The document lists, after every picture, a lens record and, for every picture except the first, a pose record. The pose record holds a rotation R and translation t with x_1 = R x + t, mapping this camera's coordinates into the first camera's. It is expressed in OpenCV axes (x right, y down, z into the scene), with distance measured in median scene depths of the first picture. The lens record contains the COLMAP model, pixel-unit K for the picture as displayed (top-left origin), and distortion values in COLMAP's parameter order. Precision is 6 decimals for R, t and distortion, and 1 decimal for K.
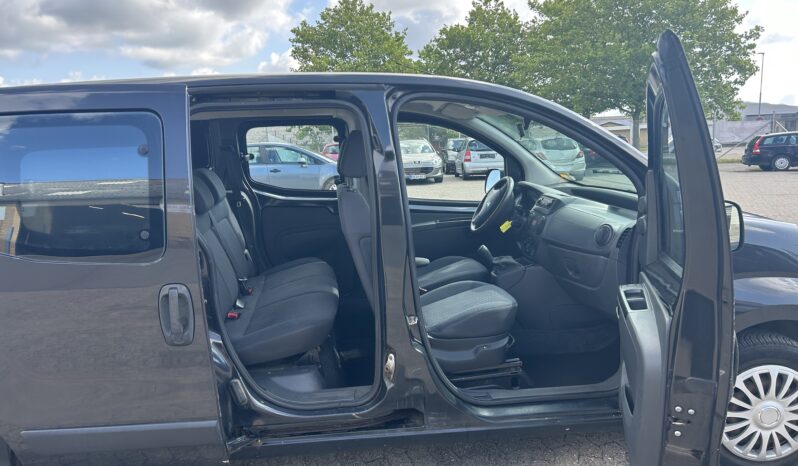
lens RADIAL K [[574.3, 0, 399.0], [0, 574.3, 233.0], [0, 0, 1]] dist [0.041813, -0.000375]
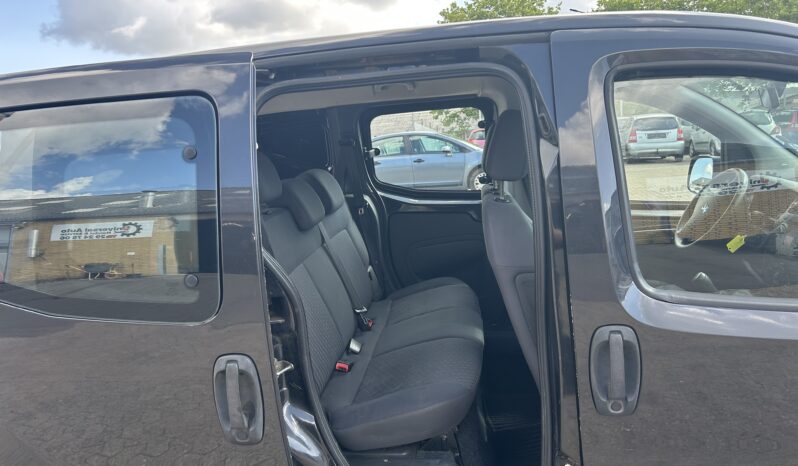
lens RADIAL K [[583.9, 0, 399.0], [0, 583.9, 233.0], [0, 0, 1]] dist [0.063579, -0.118360]
pose [[0.968033, 0.002072, -0.250814, -0.019936], [0.003138, 0.999788, 0.020369, -0.034985], [0.250803, -0.020505, 0.967821, 0.216706]]
